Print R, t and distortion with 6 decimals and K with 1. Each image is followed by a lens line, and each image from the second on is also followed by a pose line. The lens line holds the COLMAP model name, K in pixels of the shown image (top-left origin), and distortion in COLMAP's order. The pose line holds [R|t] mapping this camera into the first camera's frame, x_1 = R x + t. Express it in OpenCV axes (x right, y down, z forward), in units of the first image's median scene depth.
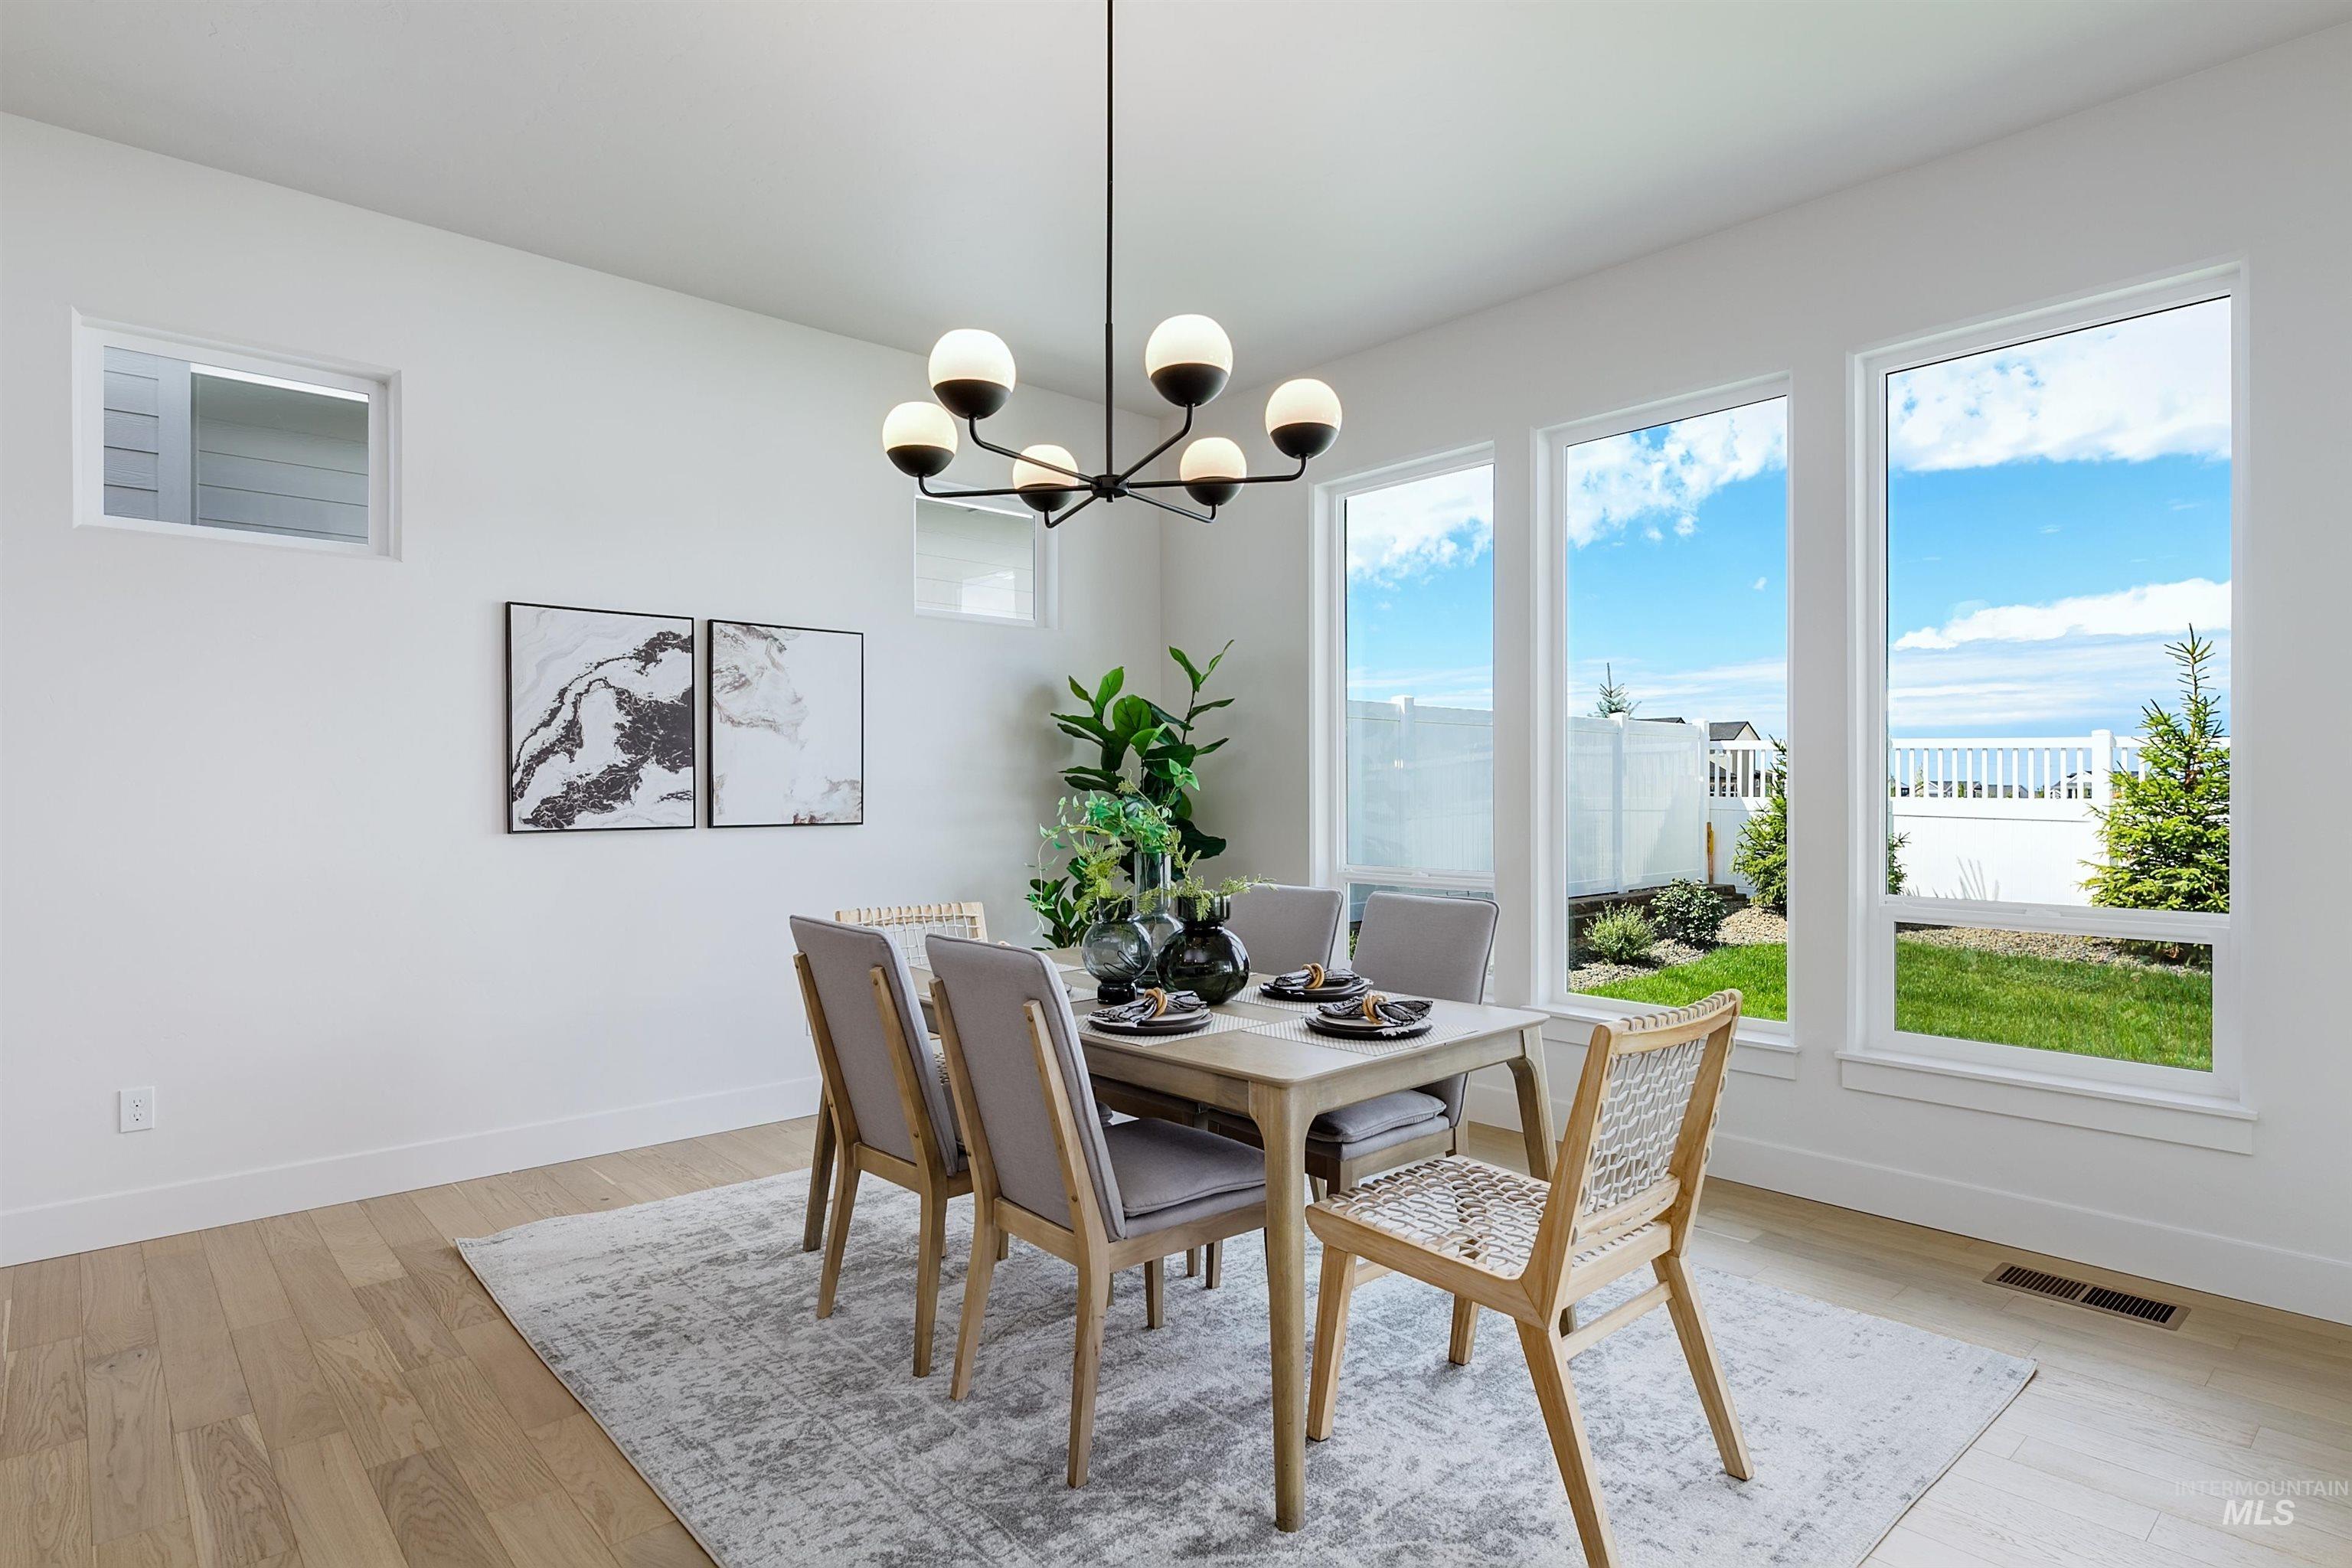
lens RADIAL K [[1238.5, 0, 1174.3], [0, 1238.5, 785.3], [0, 0, 1]] dist [0.000456, 0.000588]
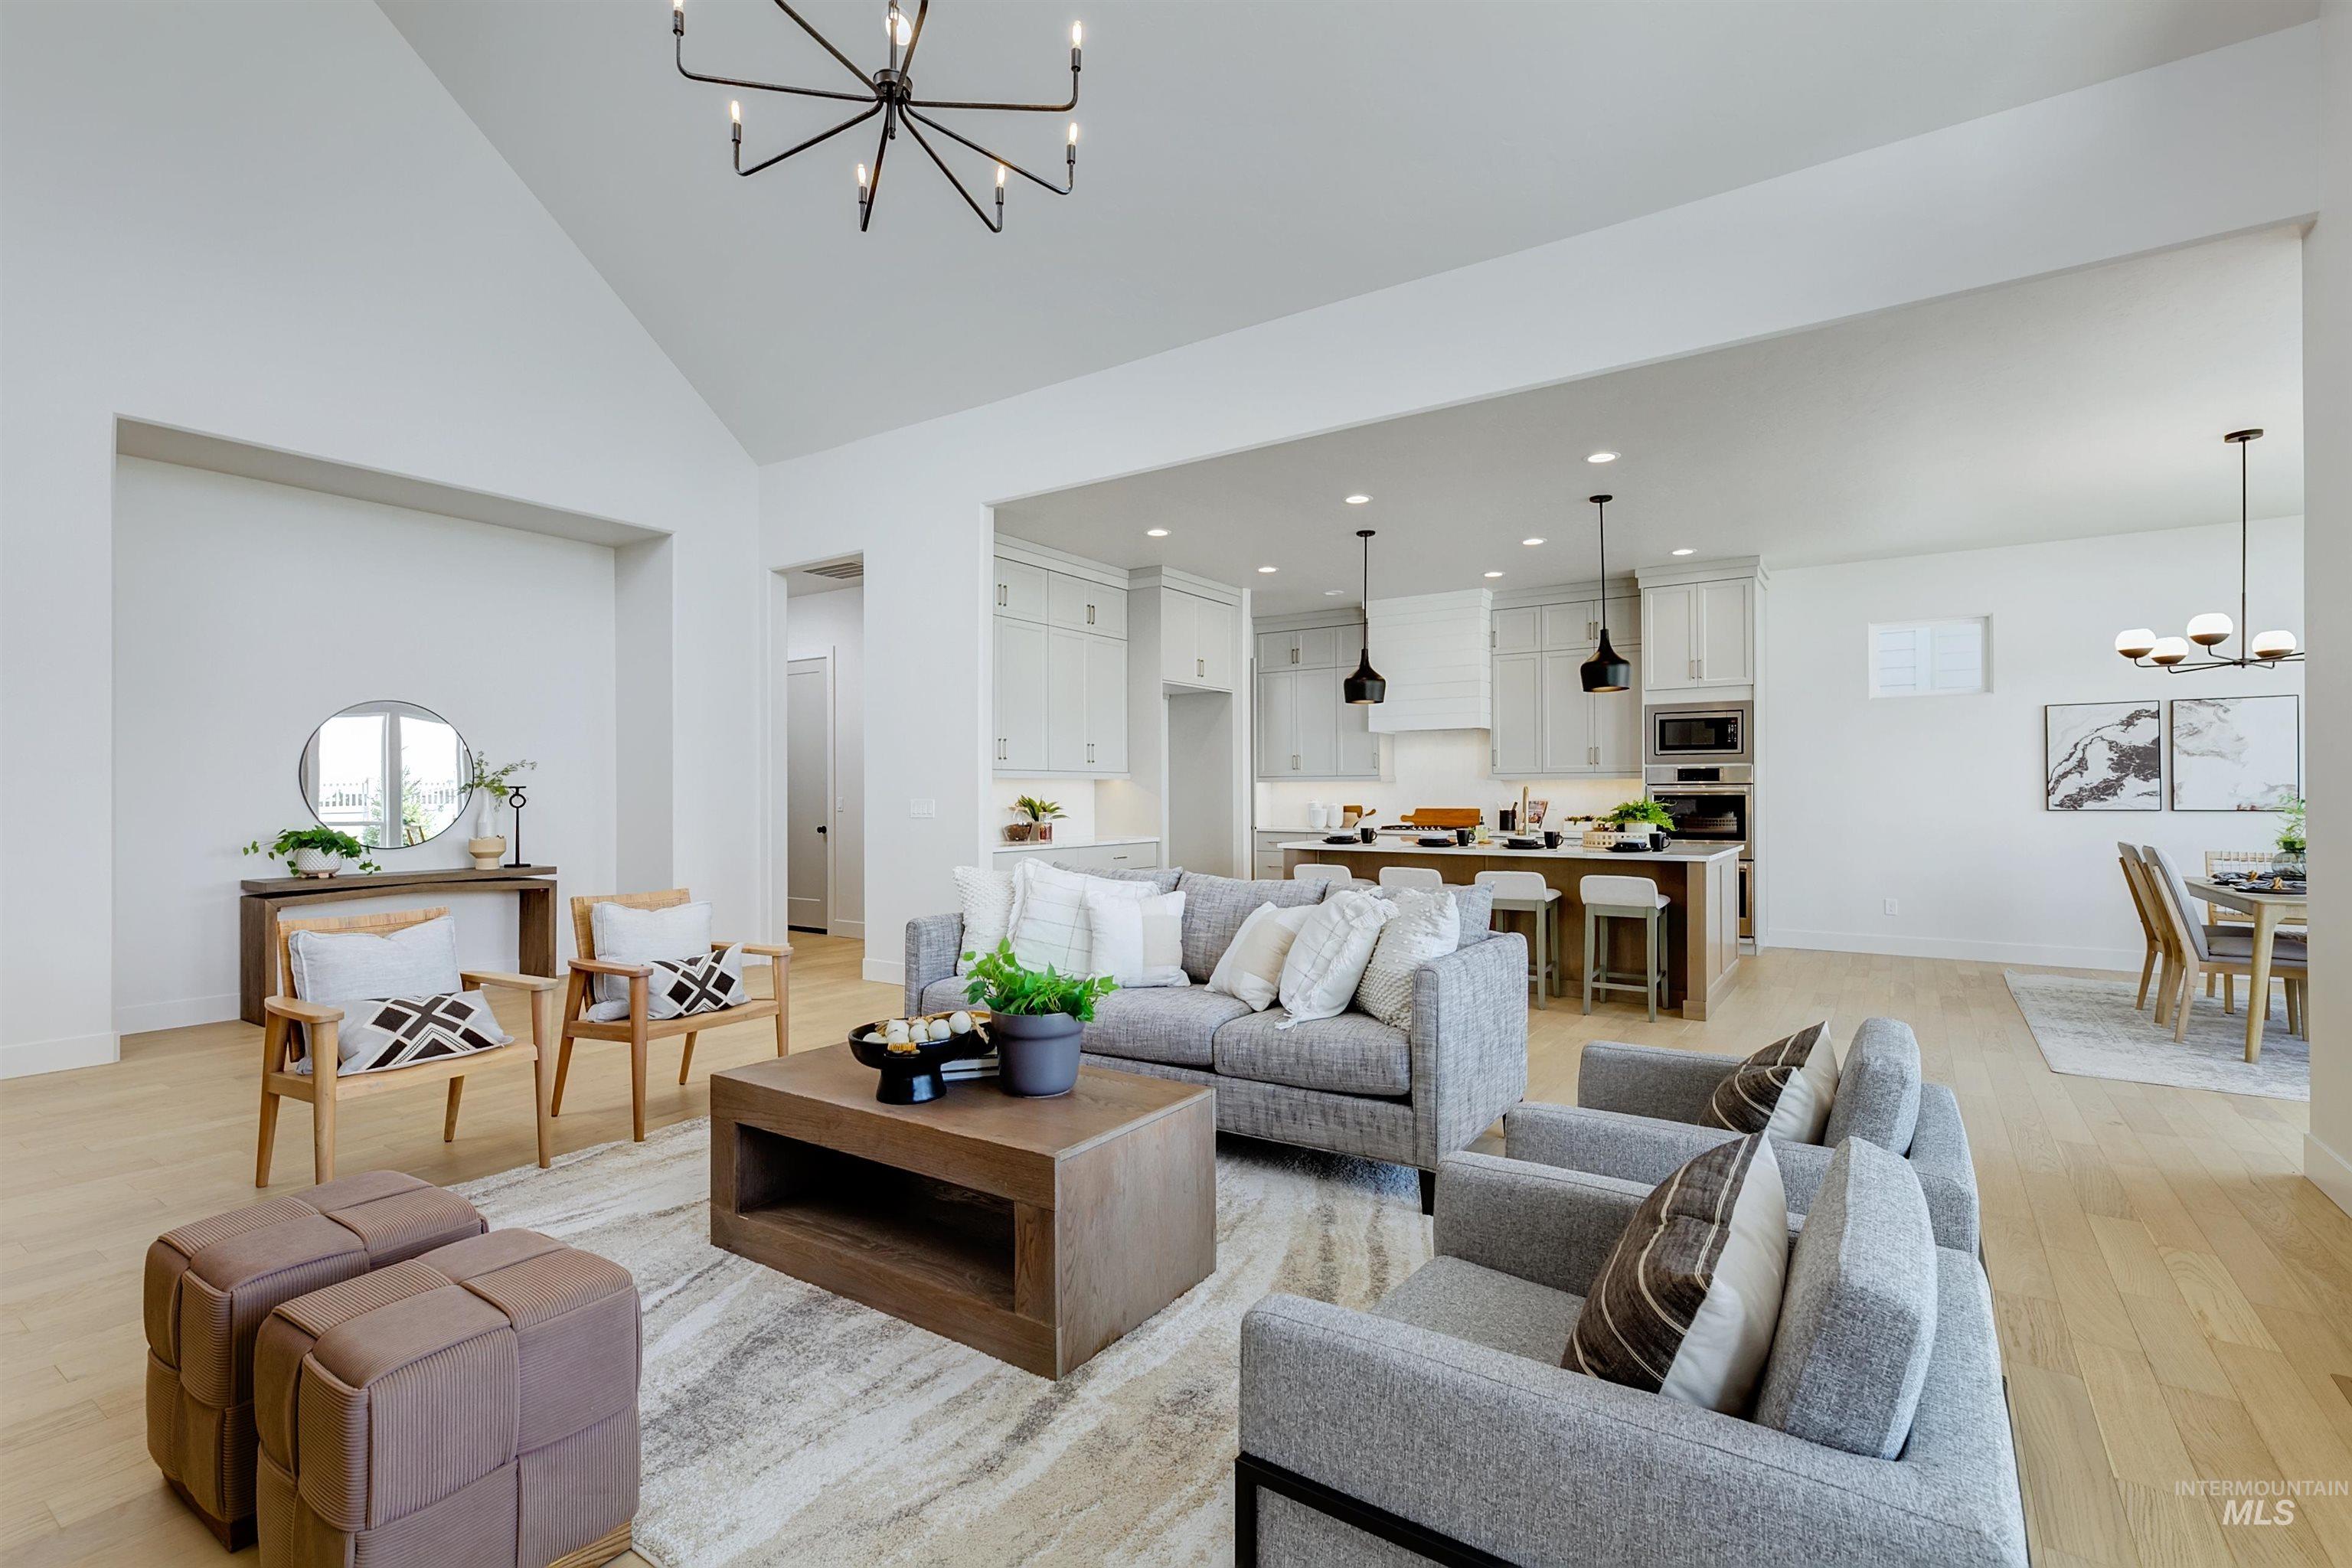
lens RADIAL K [[1059.5, 0, 1178.5], [0, 1059.5, 789.7], [0, 0, 1]] dist [0.003640, -0.000297]
pose [[0.237320, -0.004965, -0.971419, 0.878004], [0.005158, 0.999979, -0.003851, 0.000843], [0.971418, -0.004097, 0.237341, -0.894011]]
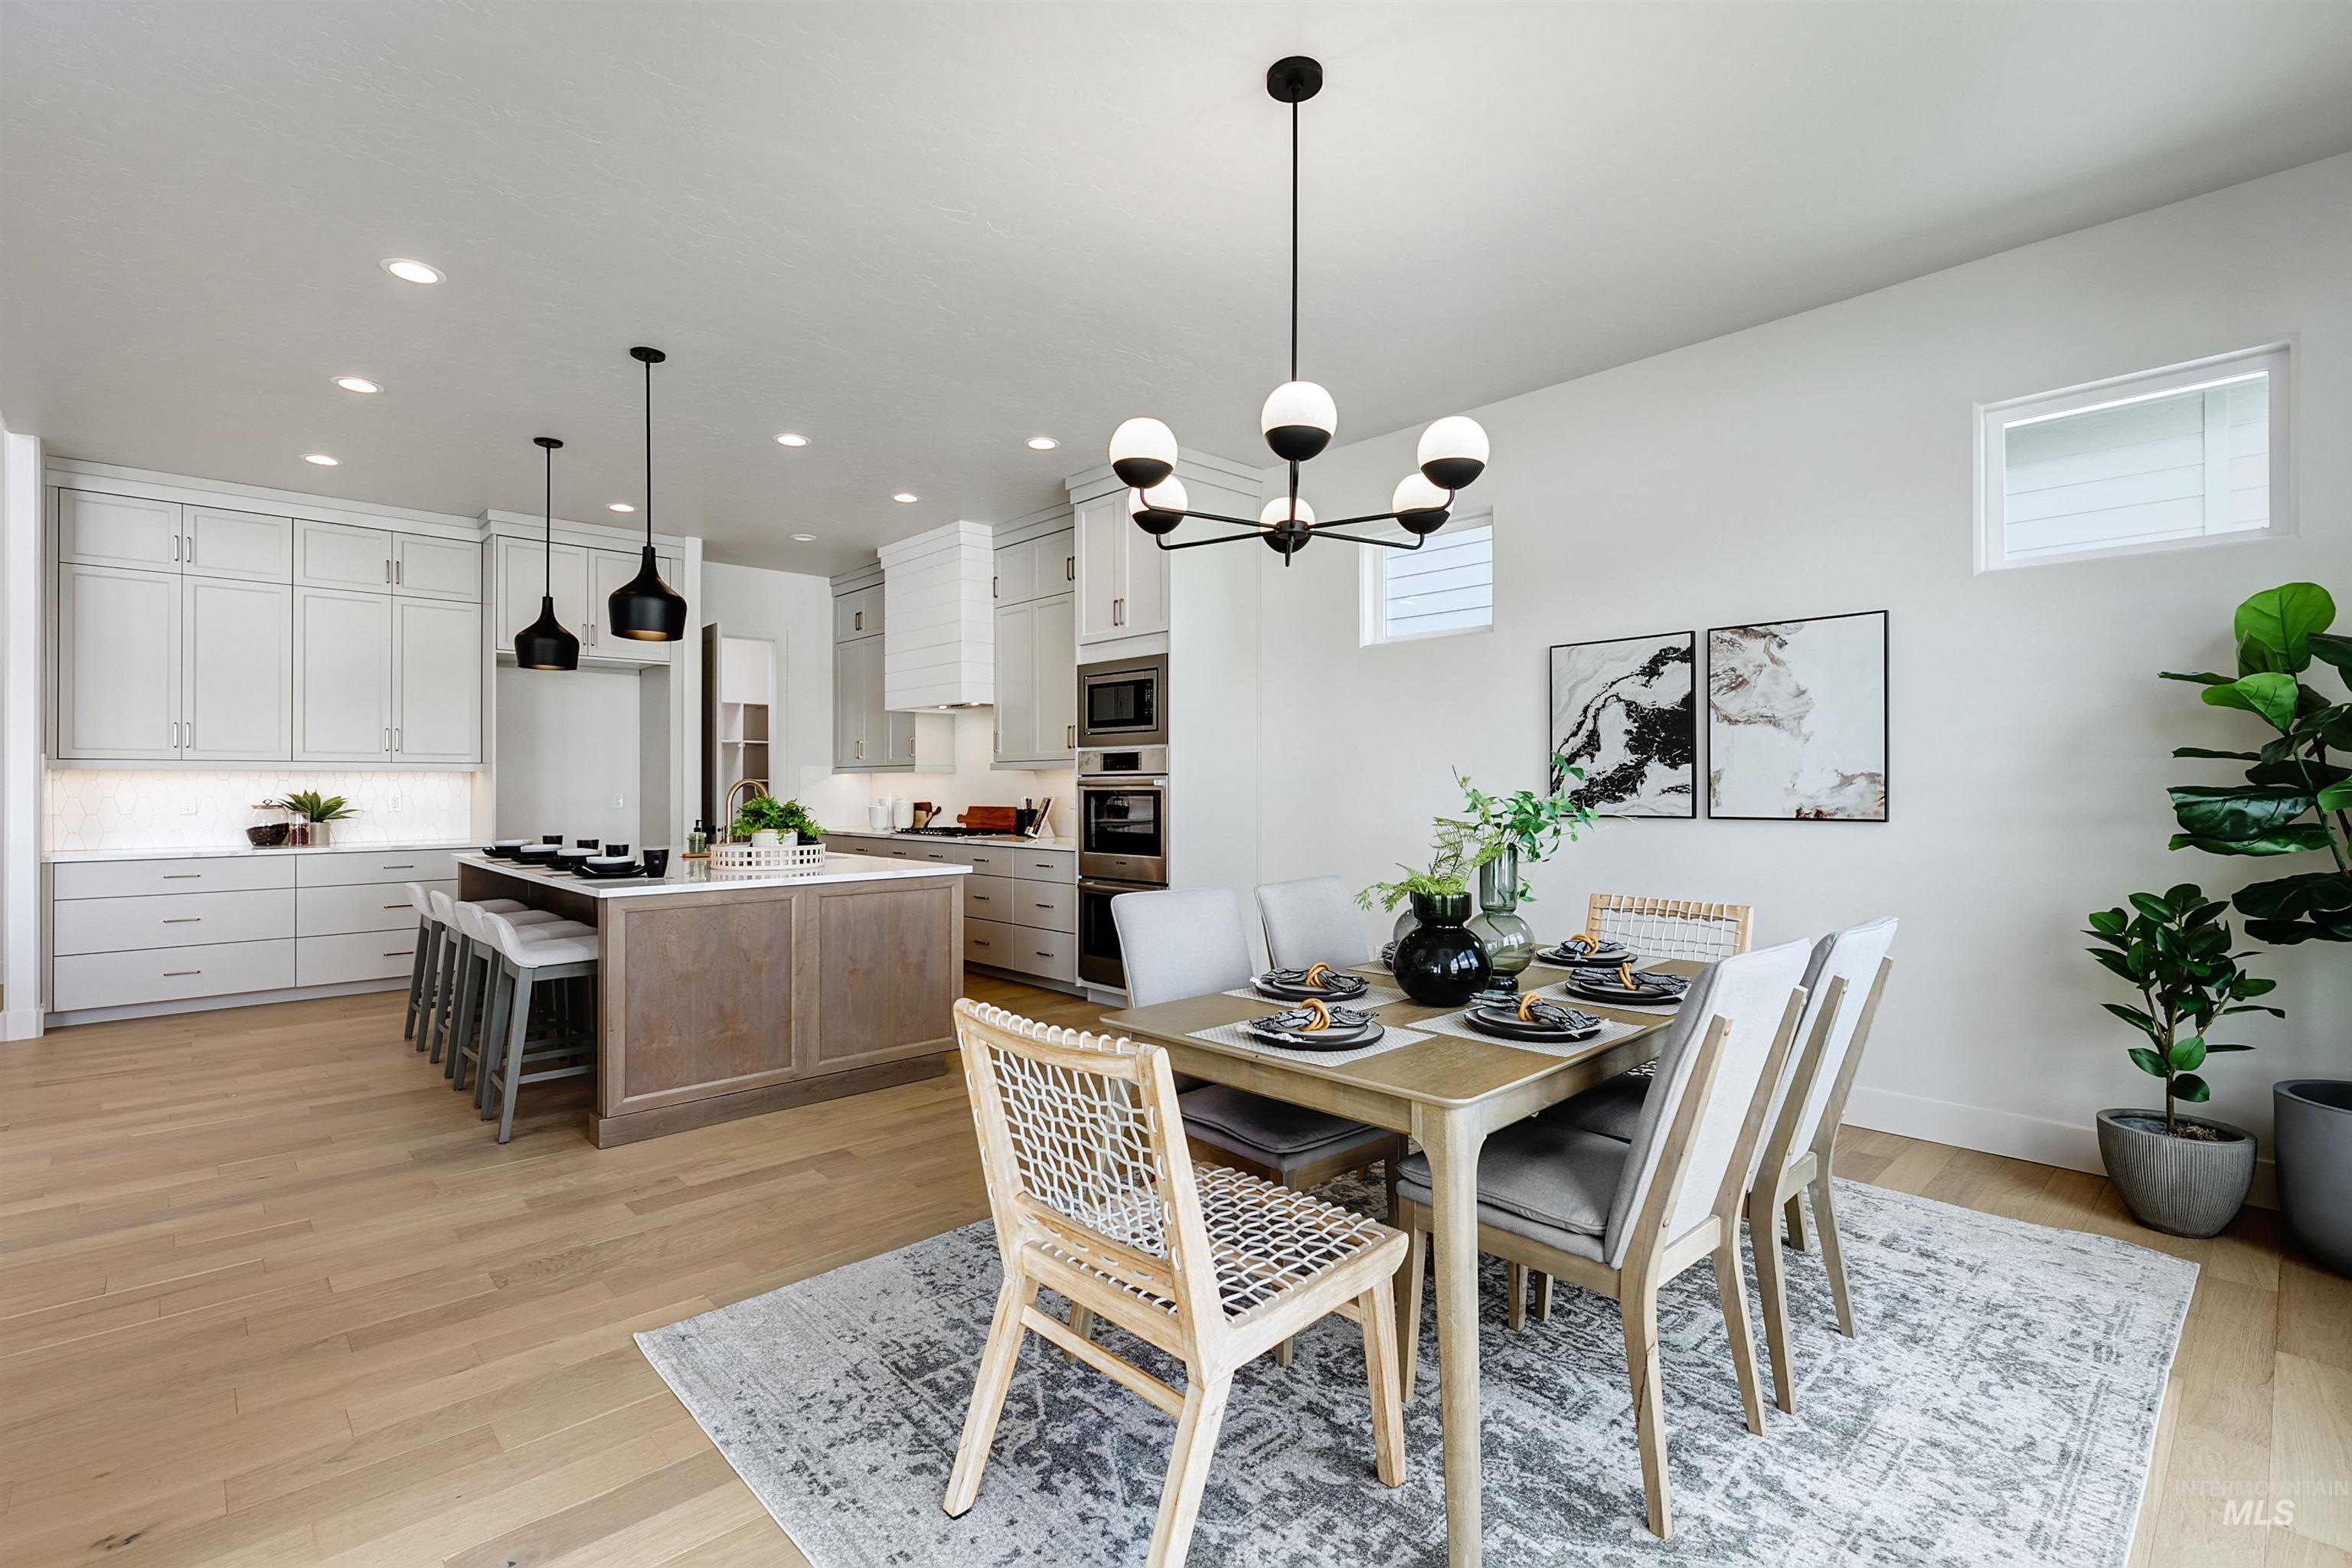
lens RADIAL K [[1059.5, 0, 1169.7], [0, 1059.5, 777.3], [0, 0, 1]] dist [0.003640, -0.000297]
pose [[0.020492, -0.006183, -0.999771, 0.585717], [0.007437, 0.999954, -0.006032, -0.000144], [0.999762, -0.007312, 0.020537, 0.526353]]
